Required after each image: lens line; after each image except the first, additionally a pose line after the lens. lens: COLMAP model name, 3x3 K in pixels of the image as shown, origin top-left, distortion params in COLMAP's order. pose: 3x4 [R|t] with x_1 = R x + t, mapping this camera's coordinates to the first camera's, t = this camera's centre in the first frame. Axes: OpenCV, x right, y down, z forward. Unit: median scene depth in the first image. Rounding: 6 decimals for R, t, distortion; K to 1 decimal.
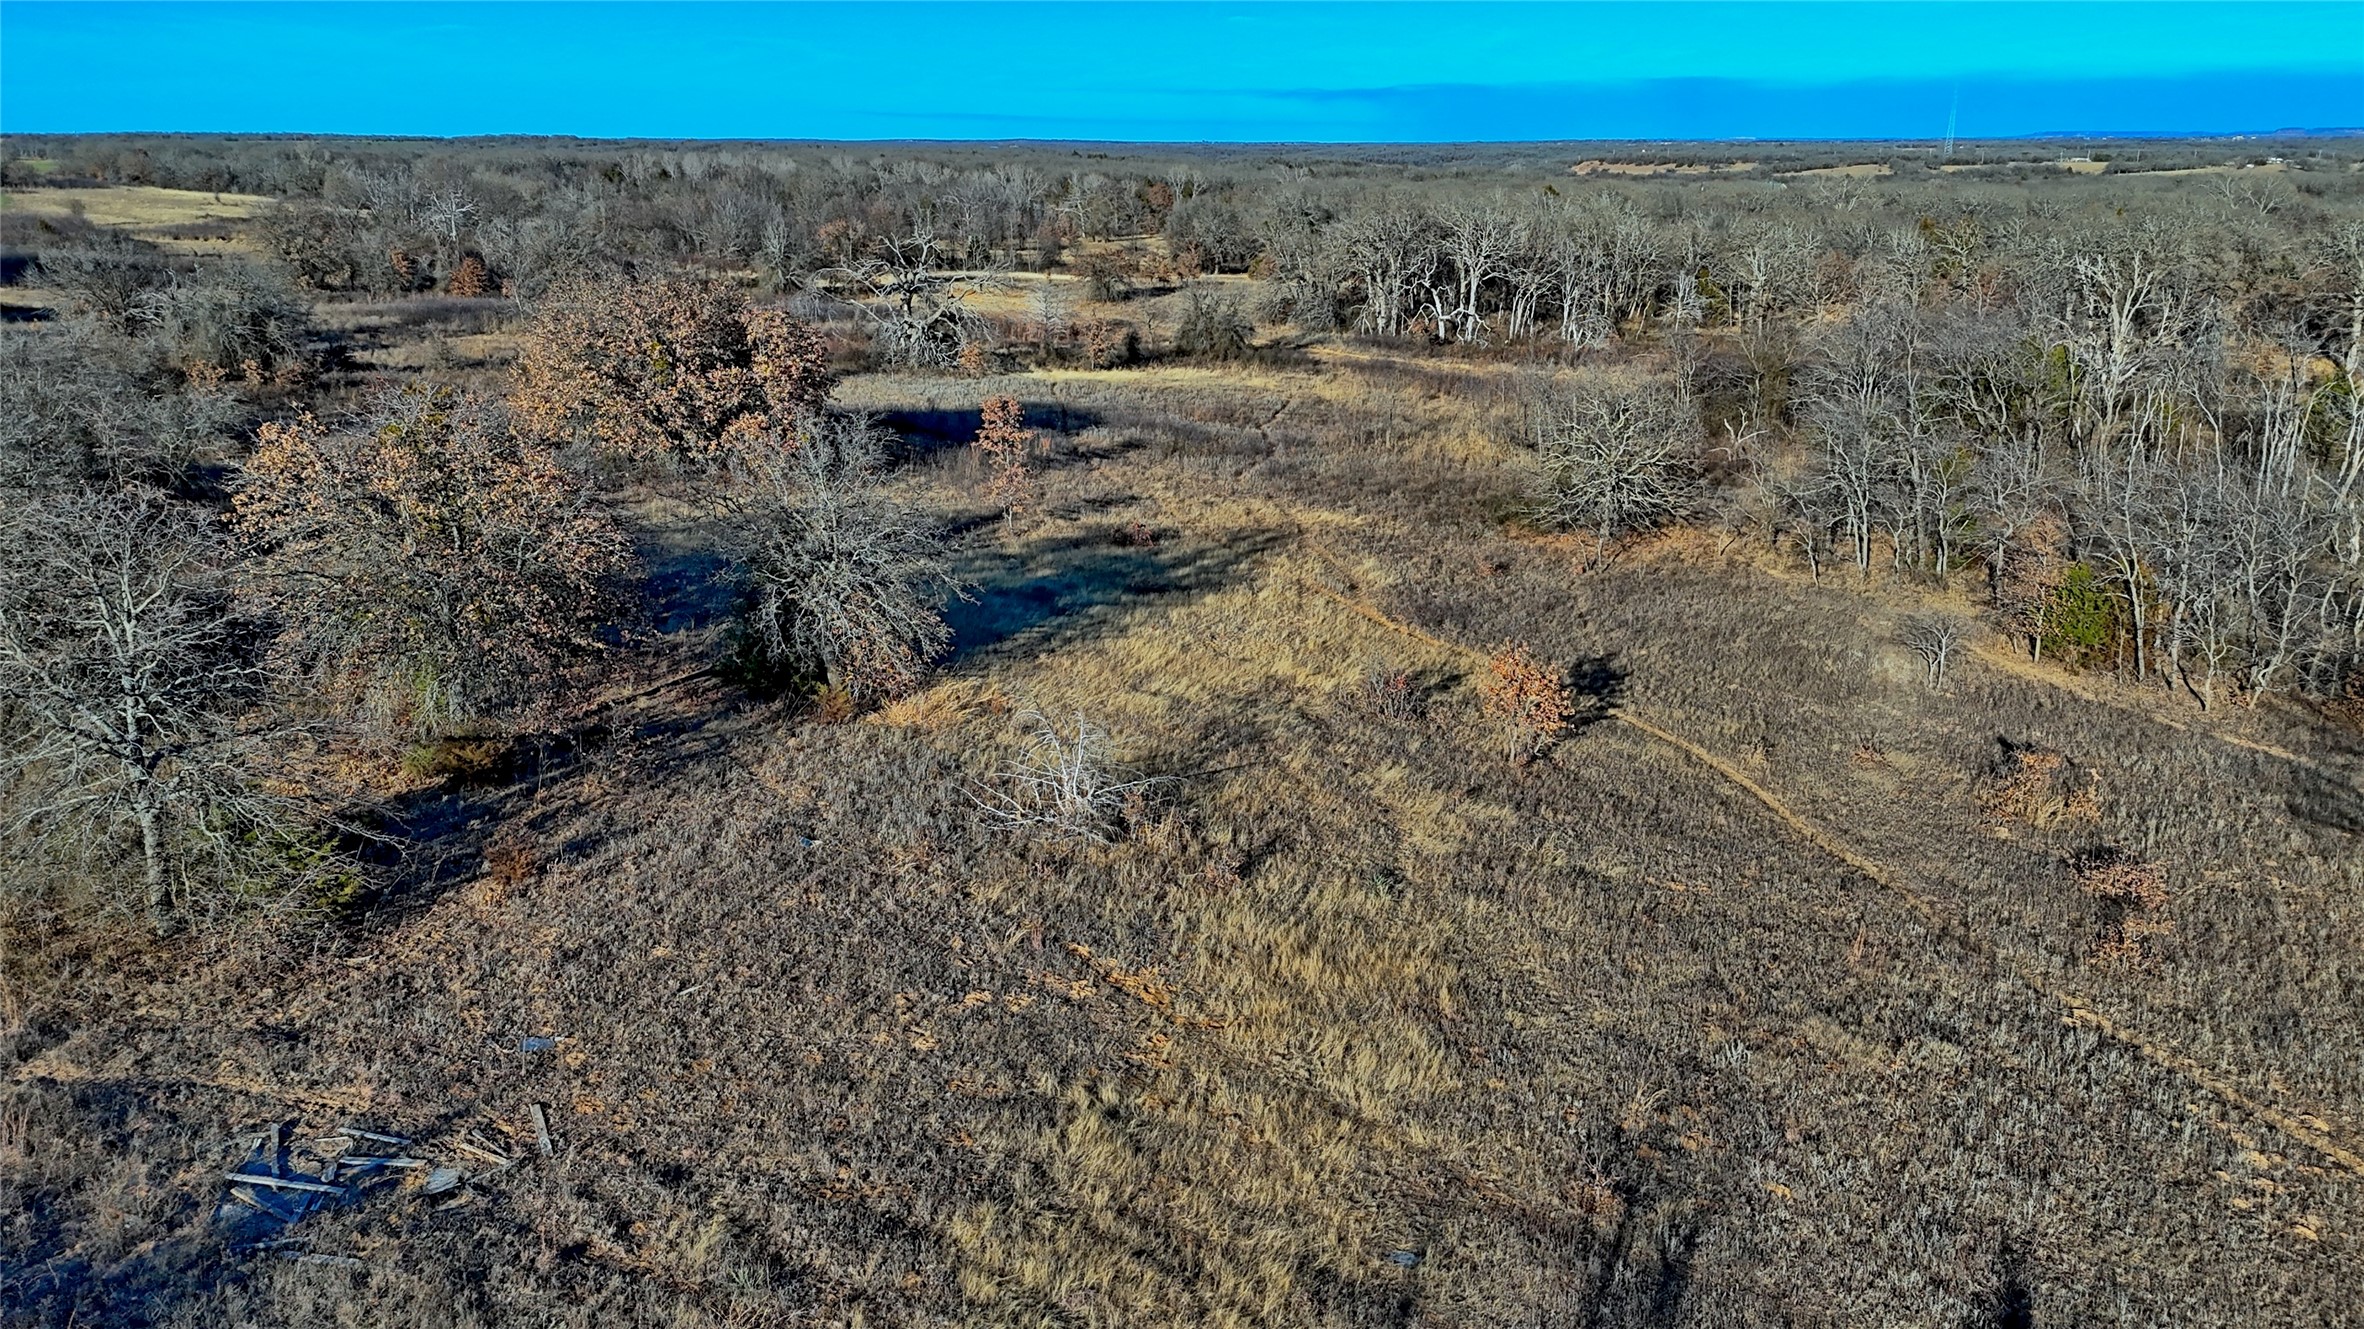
lens RADIAL K [[1745.1, 0, 1182.0], [0, 1745.1, 664.5], [0, 0, 1]] dist [0.085625, -0.090090]
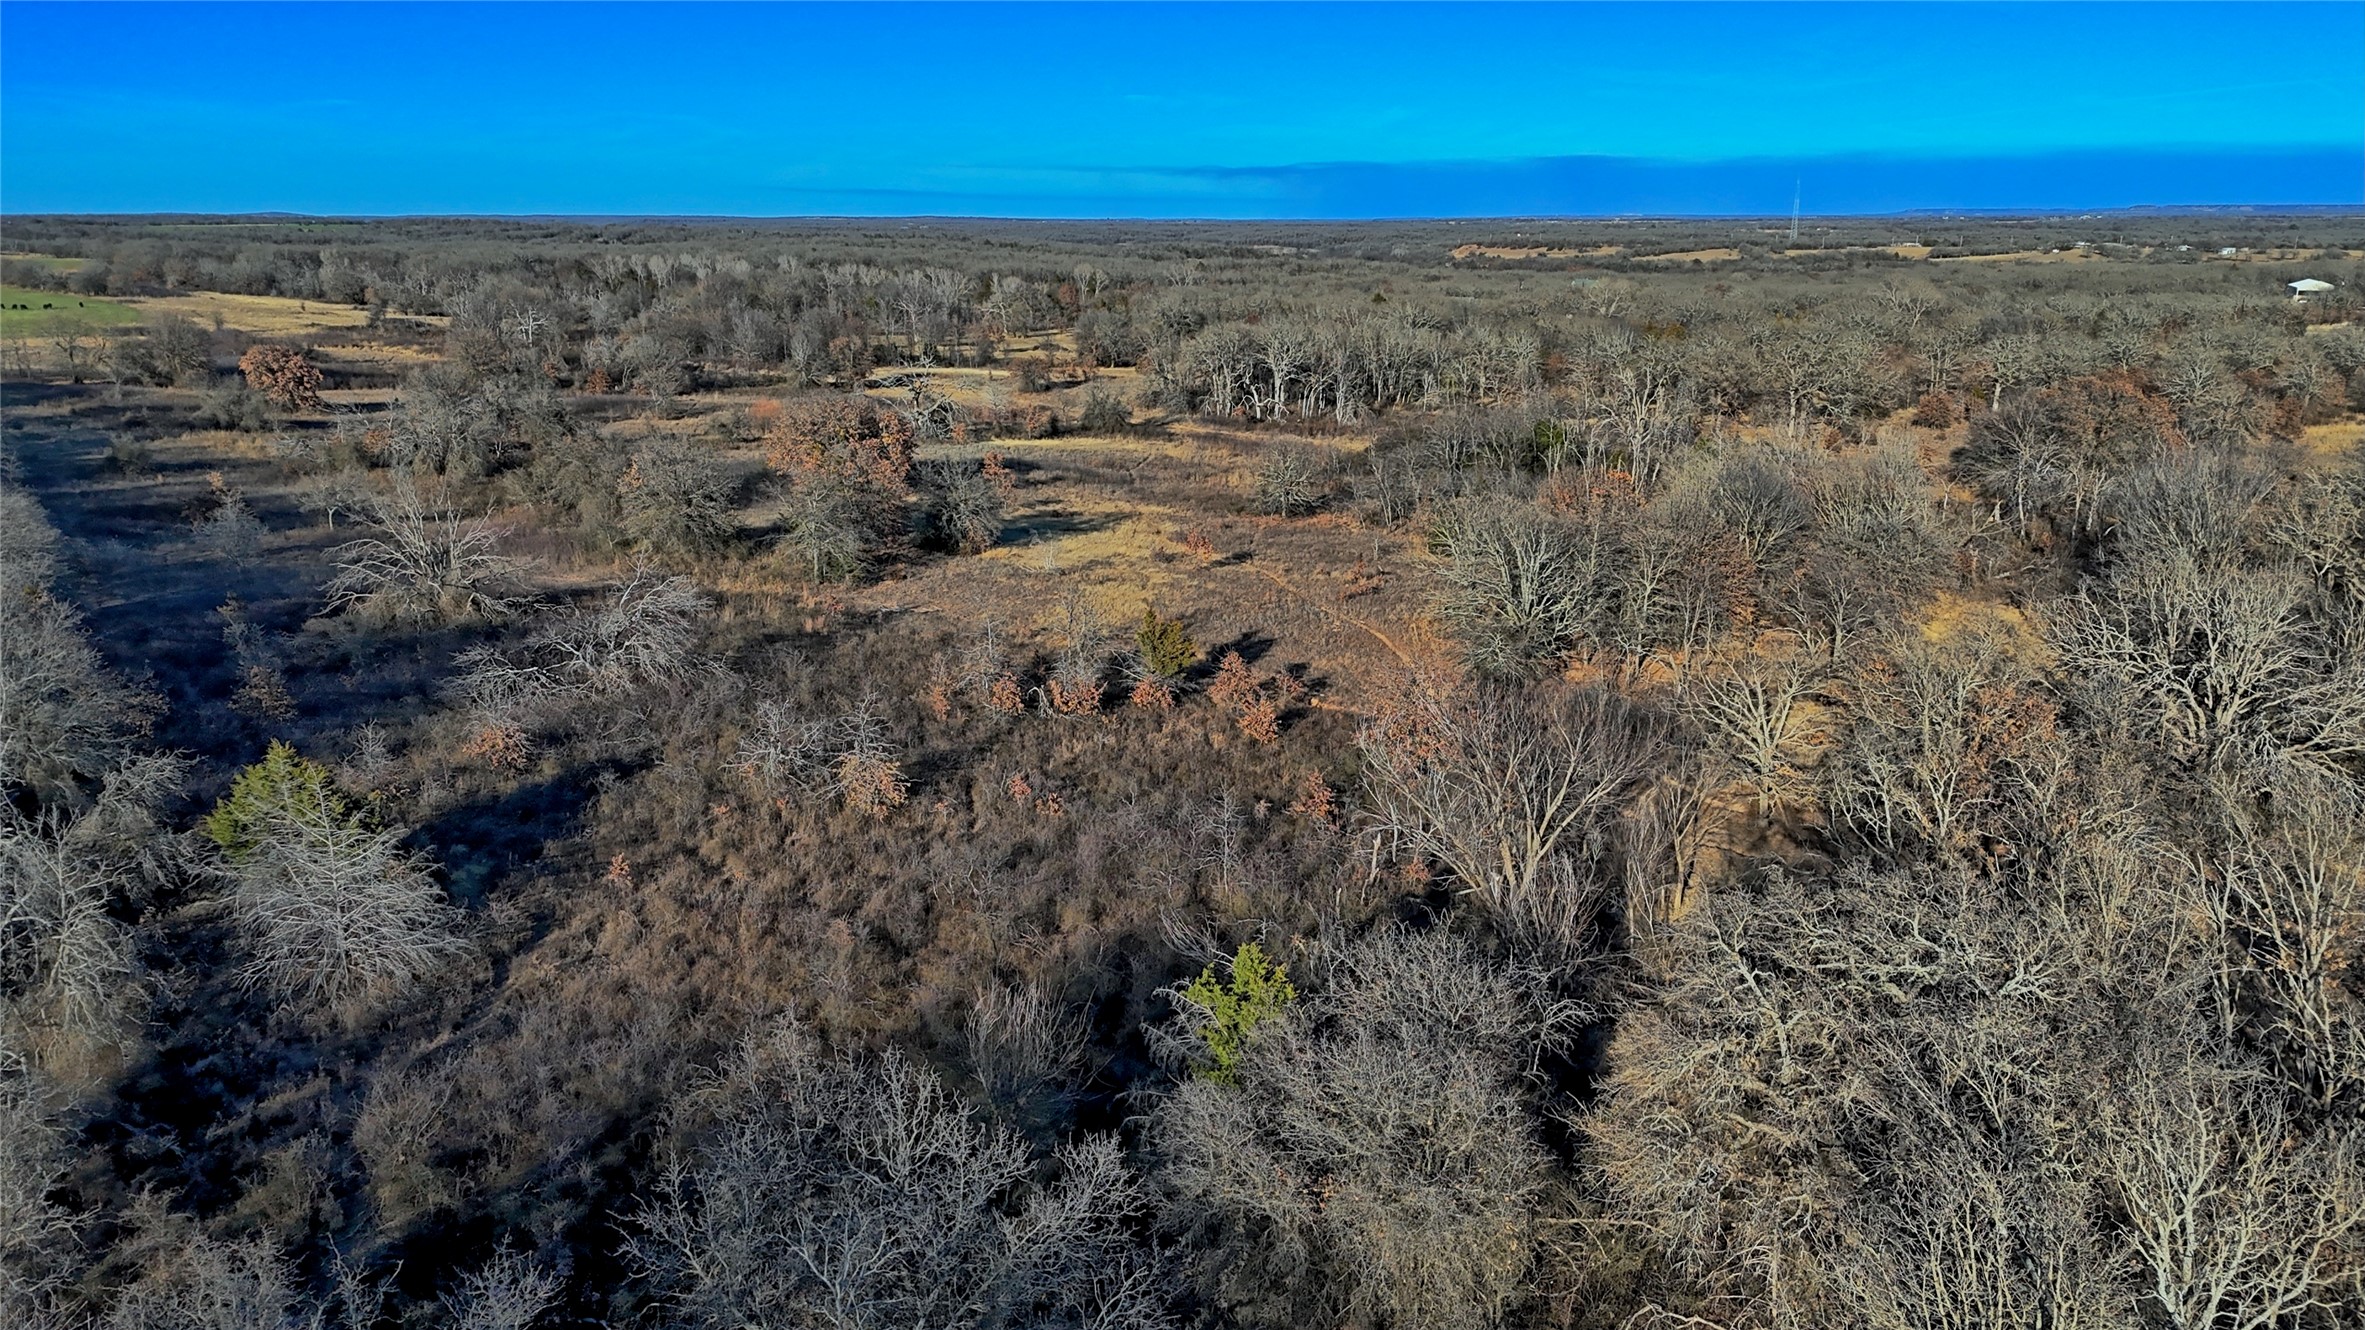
lens RADIAL K [[1745.8, 0, 1182.5], [0, 1745.8, 665.0], [0, 0, 1]] dist [0.085625, -0.090090]
pose [[0.998623, -0.013290, 0.050749, 0.004259], [0.015262, 0.999136, -0.038654, 0.085885], [-0.050191, 0.039375, 0.997963, -0.502980]]
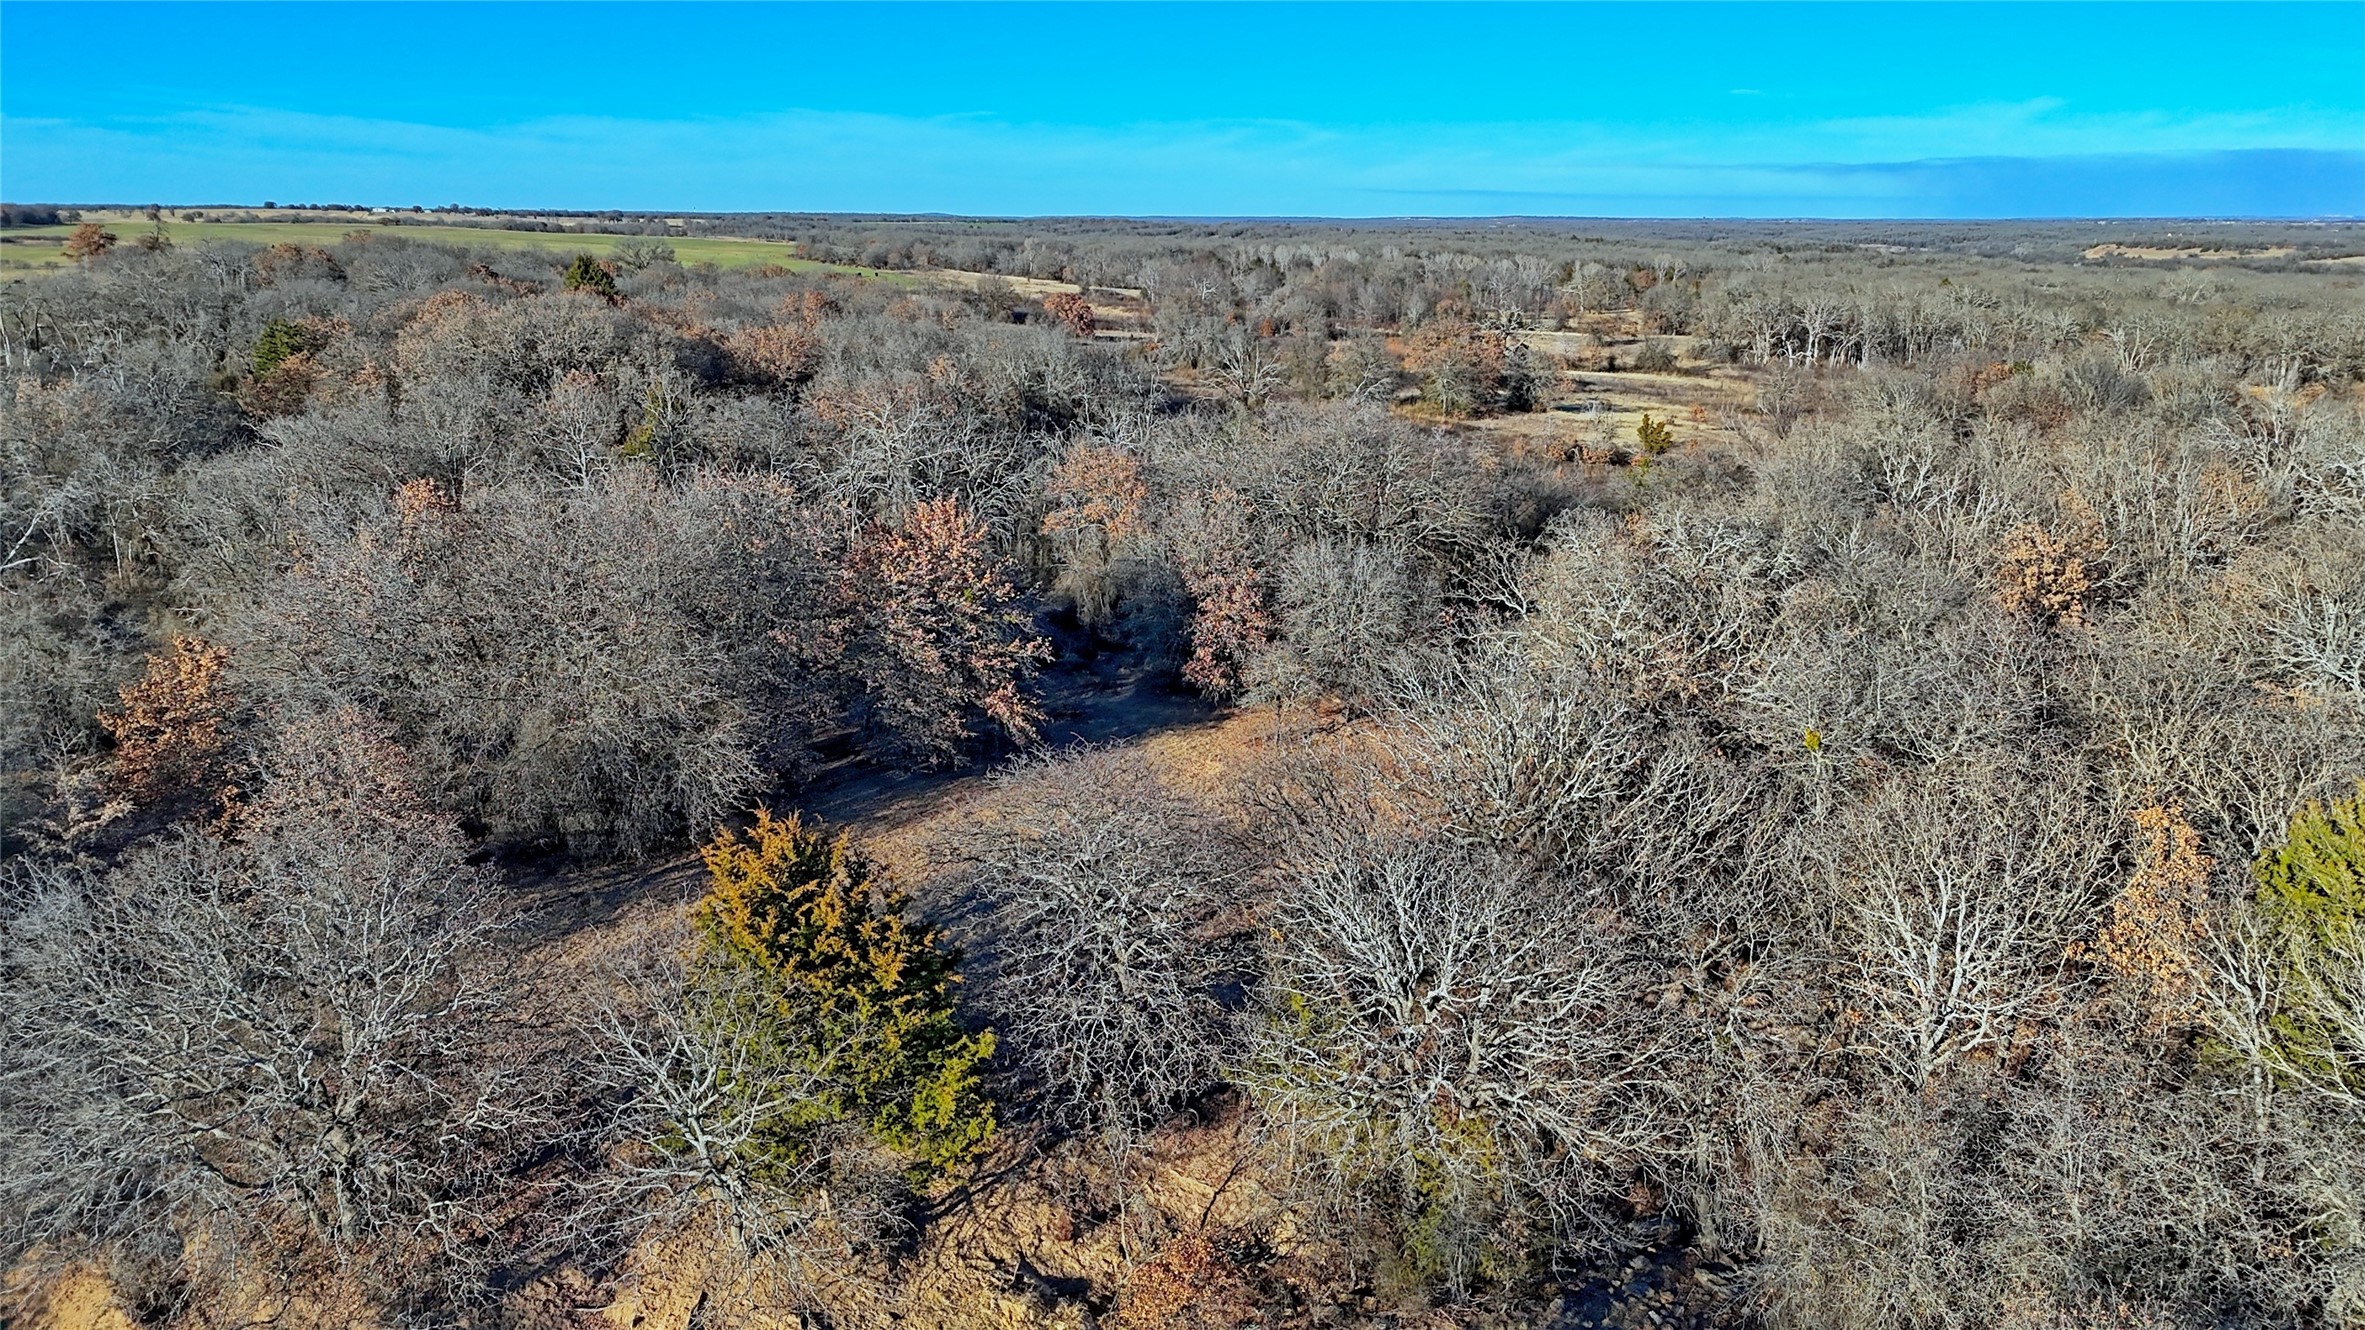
lens RADIAL K [[1745.8, 0, 1182.5], [0, 1745.8, 665.0], [0, 0, 1]] dist [0.085625, -0.090090]
pose [[0.964149, 0.072073, -0.255385, 0.032608], [-0.082047, 0.996218, -0.028604, 0.230114], [0.252358, 0.048532, 0.966416, -0.932811]]
